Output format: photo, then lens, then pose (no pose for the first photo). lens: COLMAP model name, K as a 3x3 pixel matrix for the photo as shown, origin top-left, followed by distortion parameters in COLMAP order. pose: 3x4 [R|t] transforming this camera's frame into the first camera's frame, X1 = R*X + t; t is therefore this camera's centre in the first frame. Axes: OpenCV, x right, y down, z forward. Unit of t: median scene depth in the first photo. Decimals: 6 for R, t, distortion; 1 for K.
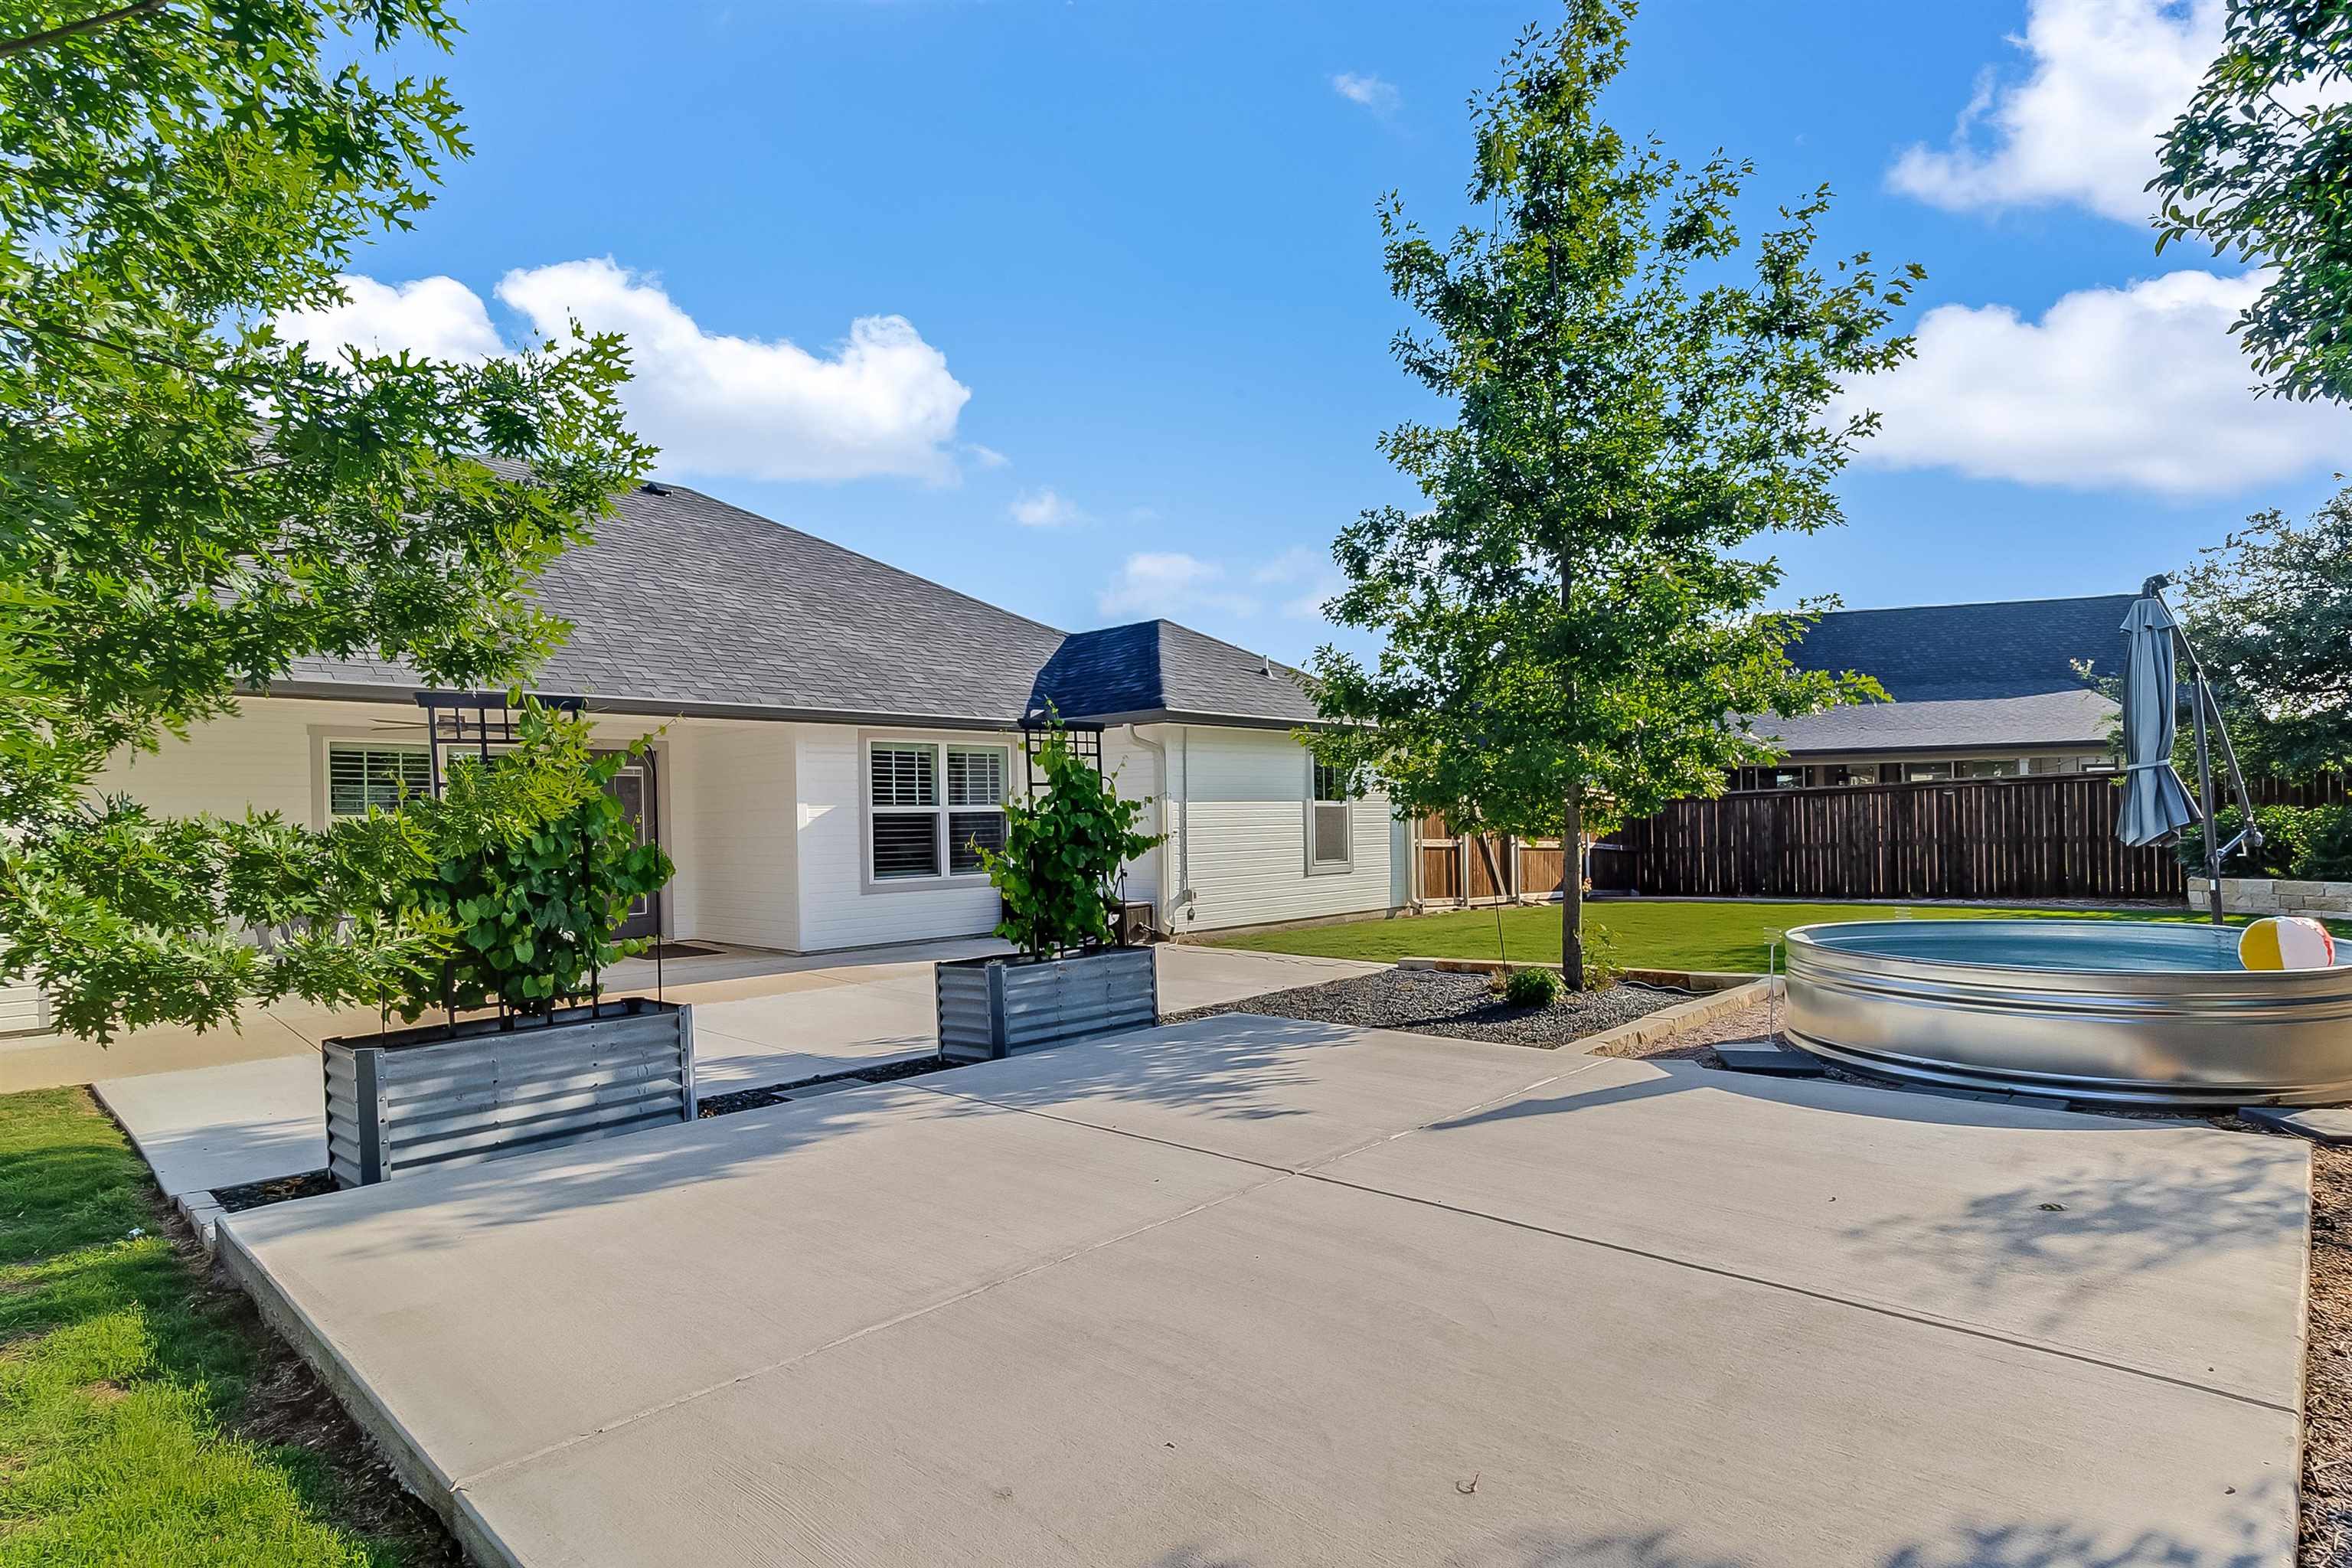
lens RADIAL K [[1124.4, 0, 1184.4], [0, 1124.4, 808.7], [0, 0, 1]] dist [0.000595, -0.000785]
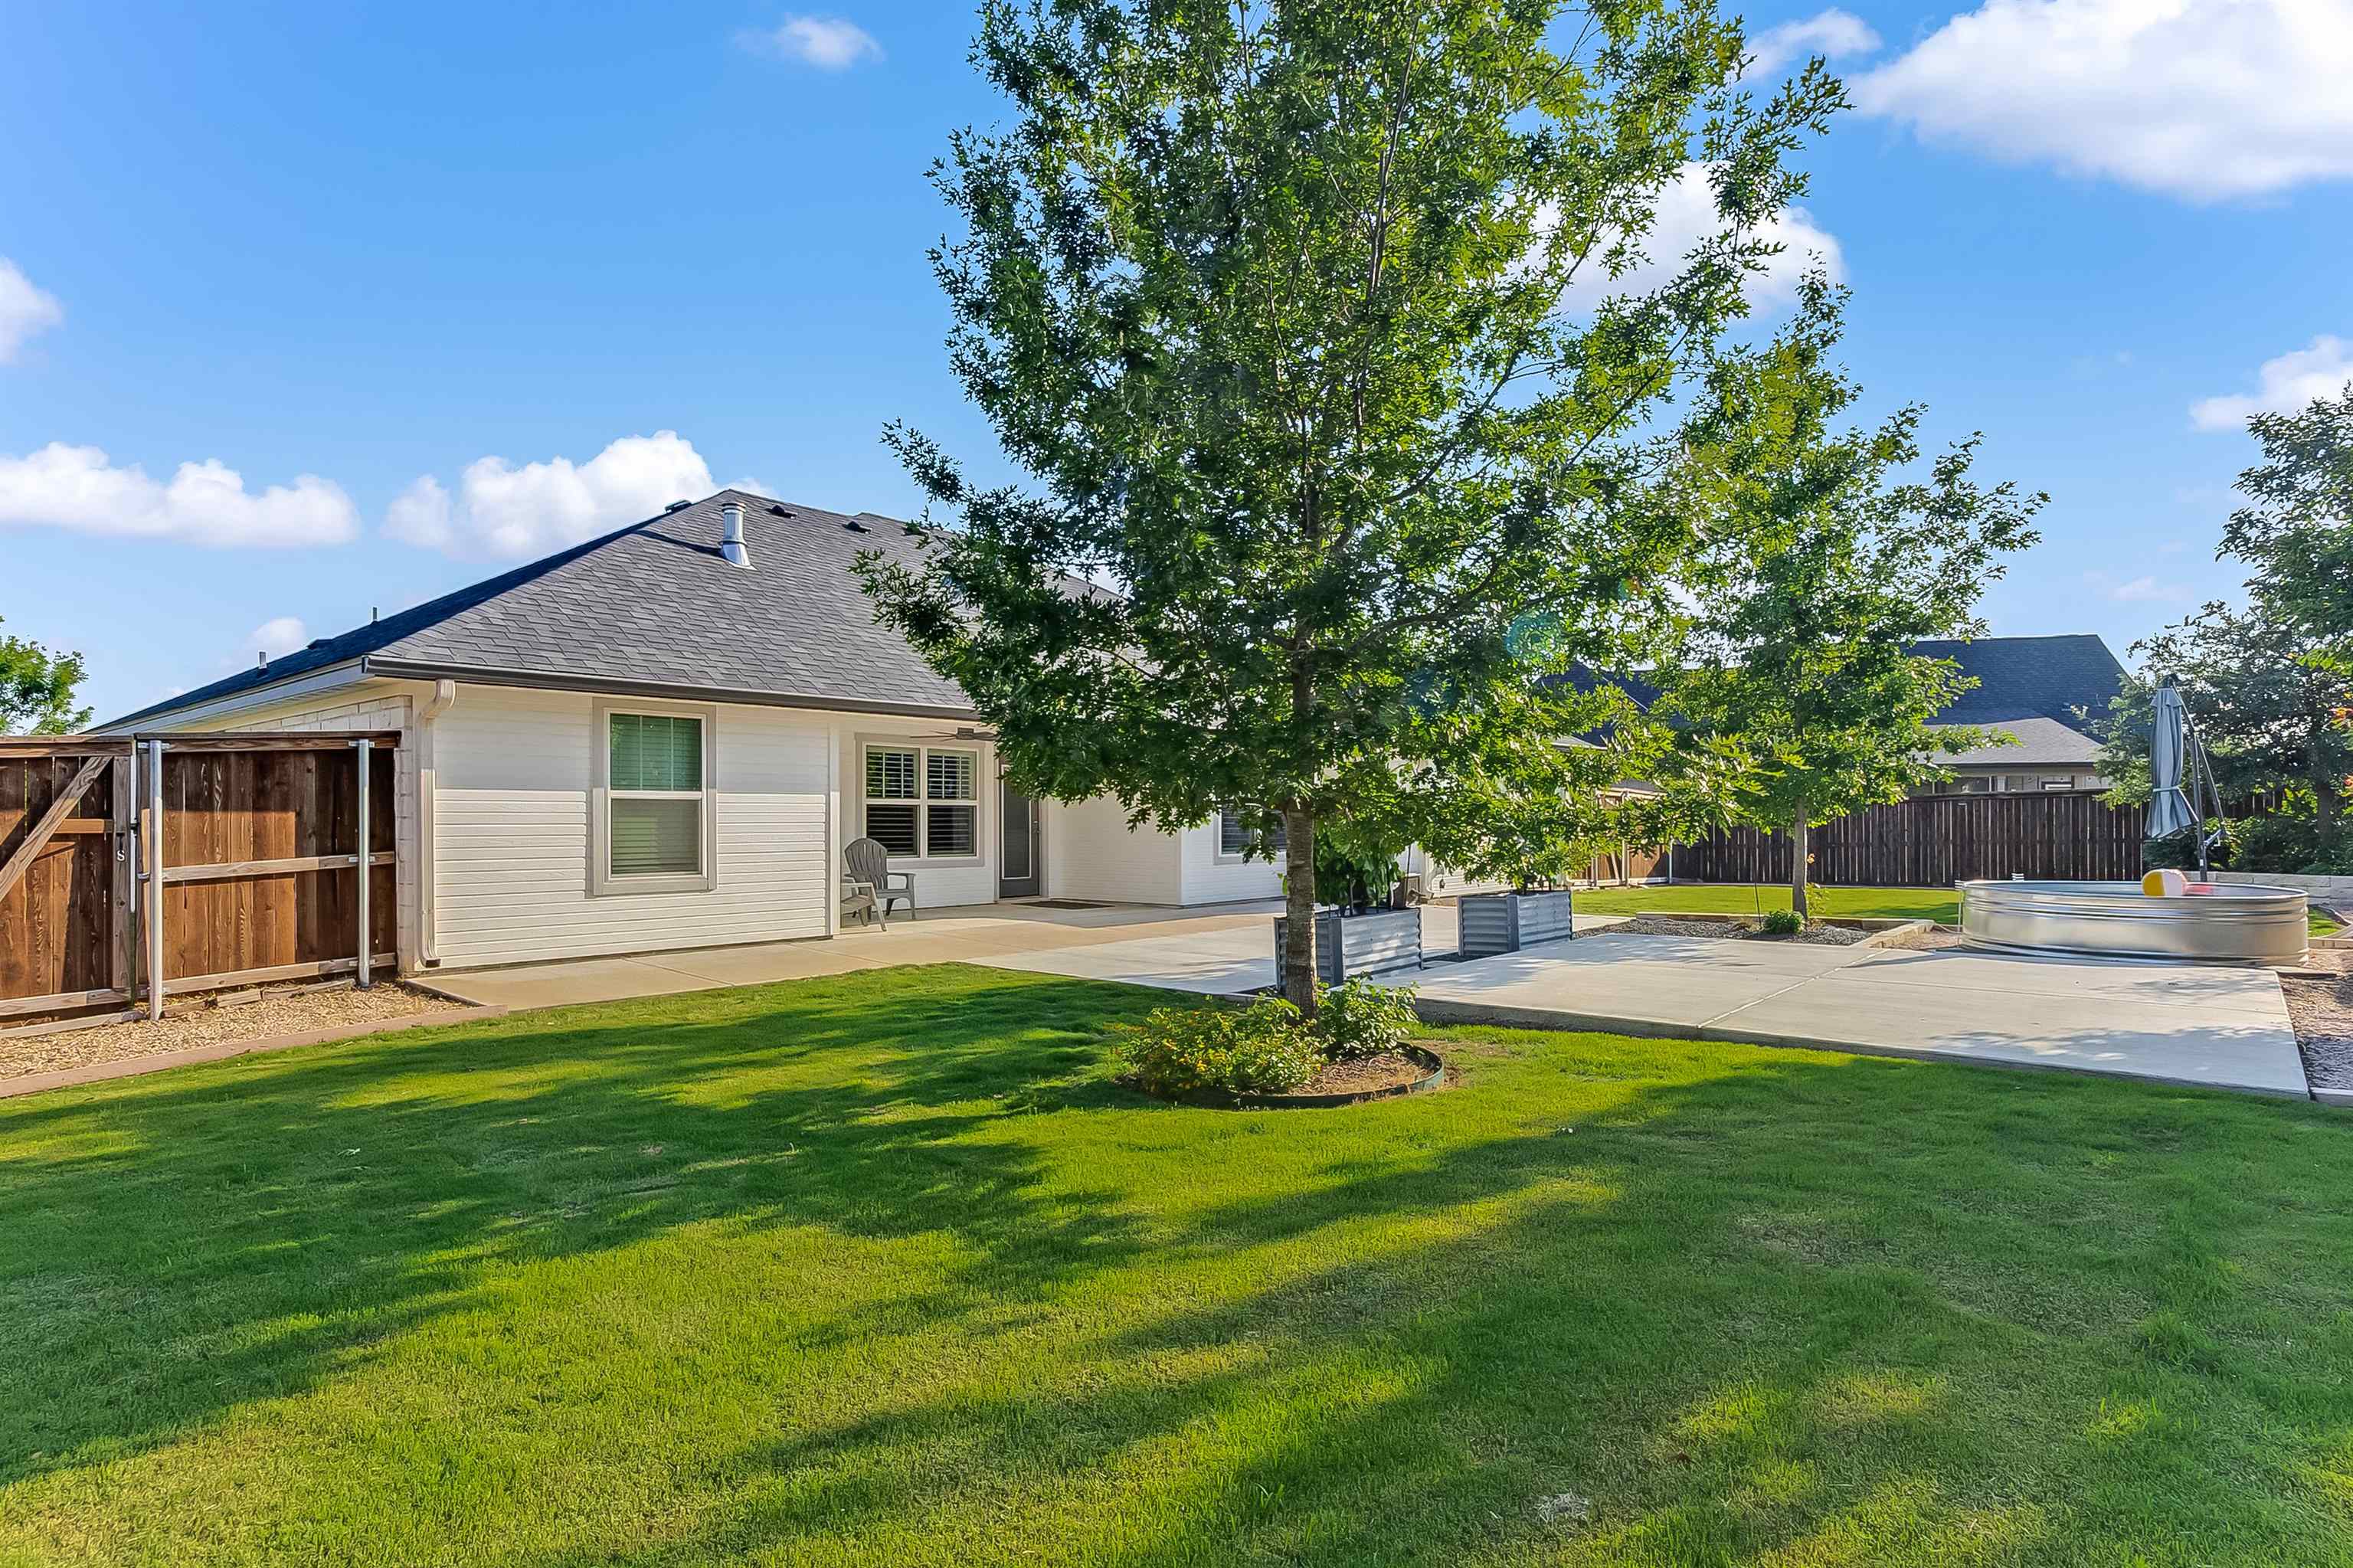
lens RADIAL K [[1127.7, 0, 1173.7], [0, 1127.7, 803.4], [0, 0, 1]] dist [-0.000892, -0.000512]
pose [[0.998976, 0.018089, 0.041478, -0.388303], [-0.017973, 0.999833, -0.003179, 0.008223], [-0.041529, 0.002430, 0.999134, -0.344907]]
